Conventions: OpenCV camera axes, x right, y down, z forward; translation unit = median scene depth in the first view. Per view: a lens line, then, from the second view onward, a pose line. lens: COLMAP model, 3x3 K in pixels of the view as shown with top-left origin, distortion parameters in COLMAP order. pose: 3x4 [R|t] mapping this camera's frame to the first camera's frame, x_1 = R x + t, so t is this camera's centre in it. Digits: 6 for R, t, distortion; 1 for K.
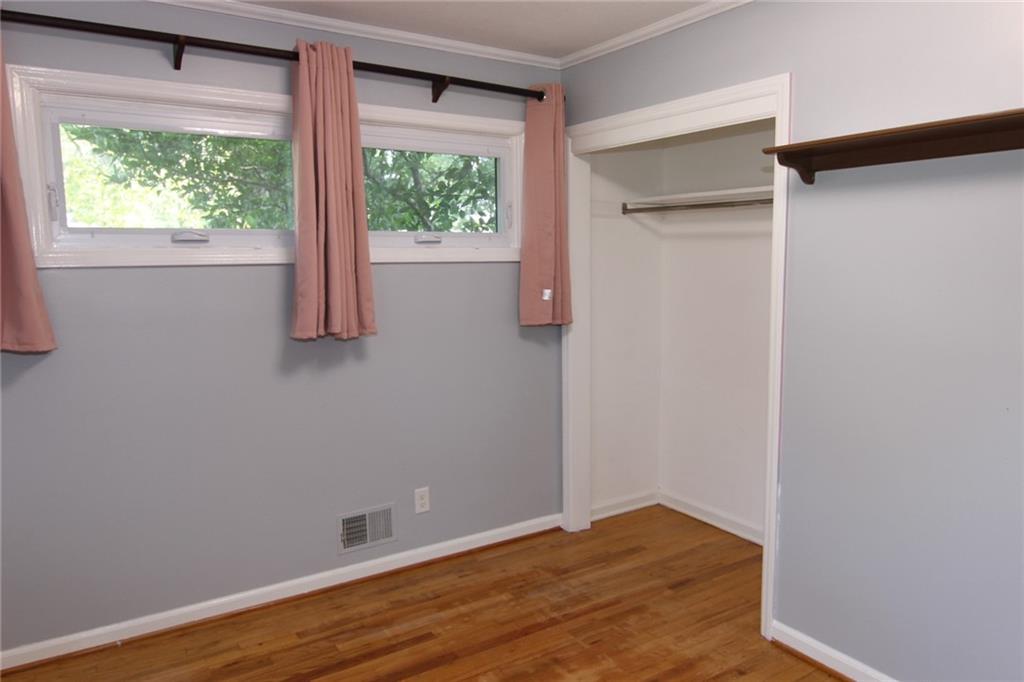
lens RADIAL K [[708.4, 0, 508.8], [0, 708.4, 343.1], [0, 0, 1]] dist [-0.001194, -0.009144]
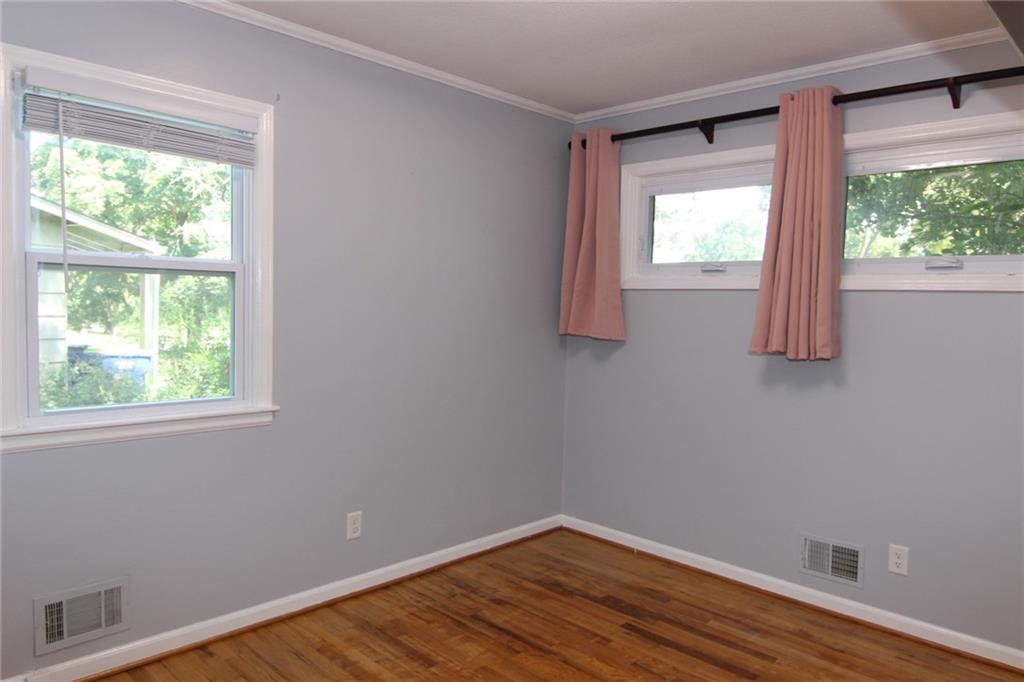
lens RADIAL K [[708.4, 0, 510.8], [0, 708.4, 340.6], [0, 0, 1]] dist [-0.001194, -0.009144]
pose [[0.219106, 0.067689, -0.973350, 0.700740], [-0.145939, 0.988642, 0.035901, -0.009502], [0.964725, 0.134183, 0.226496, 0.343487]]
